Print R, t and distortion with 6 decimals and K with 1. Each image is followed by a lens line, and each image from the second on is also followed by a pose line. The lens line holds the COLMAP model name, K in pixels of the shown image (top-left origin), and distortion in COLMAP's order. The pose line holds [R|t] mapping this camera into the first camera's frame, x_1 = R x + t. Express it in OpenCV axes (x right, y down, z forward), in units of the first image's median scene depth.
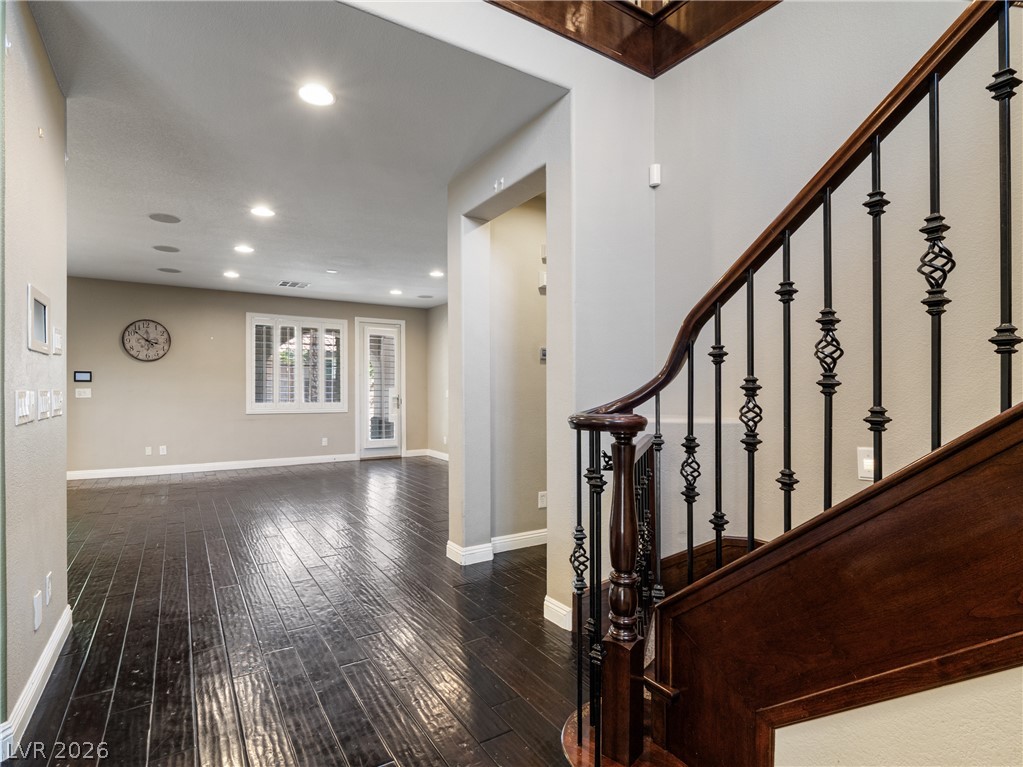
lens RADIAL K [[533.6, 0, 512.8], [0, 533.6, 387.7], [0, 0, 1]] dist [0.007713, 0.000310]
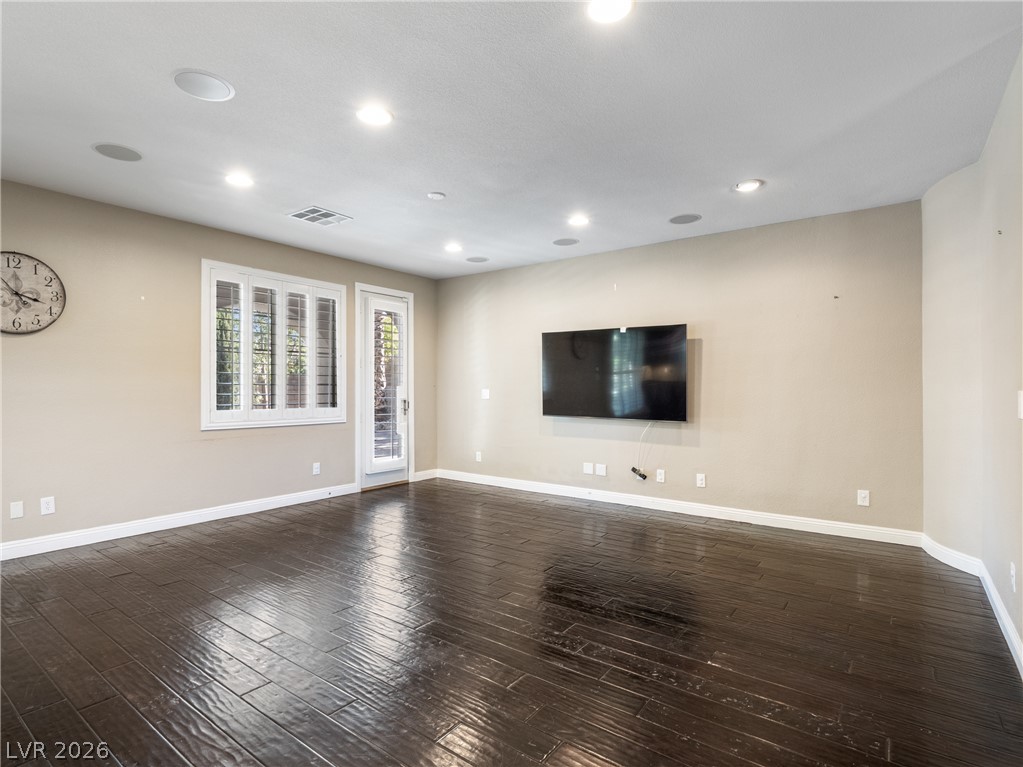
lens RADIAL K [[533.6, 0, 508.9], [0, 533.6, 384.3], [0, 0, 1]] dist [0.007713, 0.000310]
pose [[0.930841, 0.000218, 0.365426, -0.372288], [0.001399, 0.999990, -0.004160, 0.001149], [-0.365423, 0.004384, 0.930831, 0.304207]]
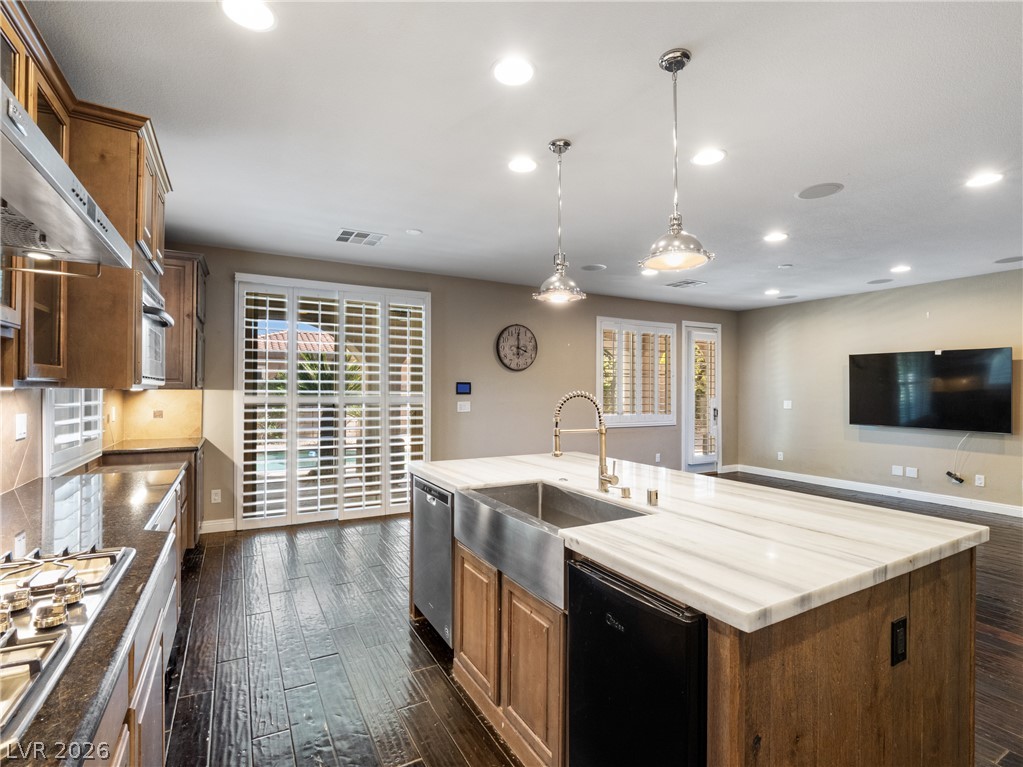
lens RADIAL K [[494.8, 0, 513.5], [0, 494.8, 386.2], [0, 0, 1]] dist [-0.005649, -0.002220]
pose [[0.998958, -0.001959, -0.045594, -0.560736], [0.001638, 0.999974, -0.007085, -0.015050], [0.045607, 0.007003, 0.998935, 0.146702]]
